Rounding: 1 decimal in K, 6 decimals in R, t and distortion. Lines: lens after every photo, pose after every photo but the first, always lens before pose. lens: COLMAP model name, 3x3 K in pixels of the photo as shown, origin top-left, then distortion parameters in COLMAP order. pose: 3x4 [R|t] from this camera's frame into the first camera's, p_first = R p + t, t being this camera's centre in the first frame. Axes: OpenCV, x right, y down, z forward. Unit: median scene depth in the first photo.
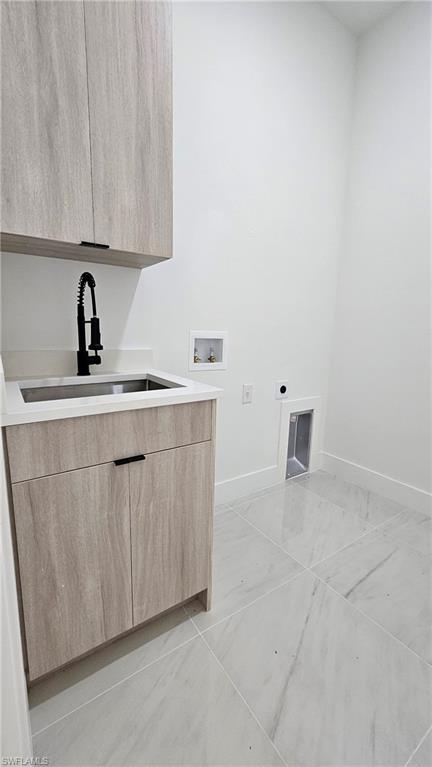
lens RADIAL K [[312.4, 0, 212.2], [0, 312.4, 383.6], [0, 0, 1]] dist [0.000333, 0.000048]
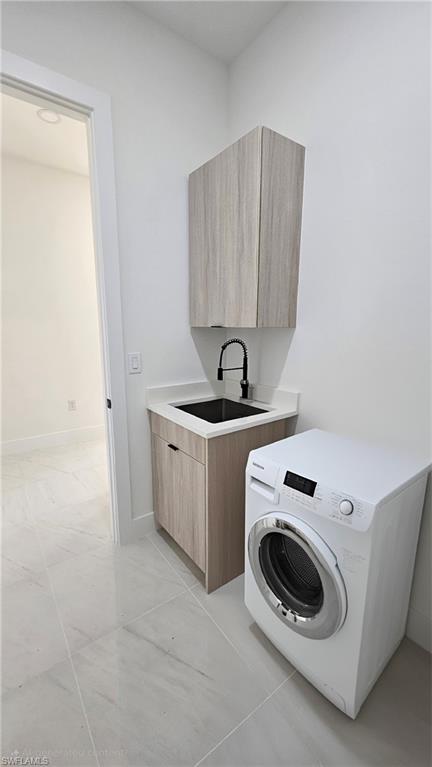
lens RADIAL K [[312.4, 0, 212.2], [0, 312.4, 383.6], [0, 0, 1]] dist [0.000333, 0.000048]
pose [[0.036654, 0.167988, -0.985107, 1.328518], [-0.175132, 0.971594, 0.159167, -0.409407], [0.983863, 0.166689, 0.065032, 0.908102]]
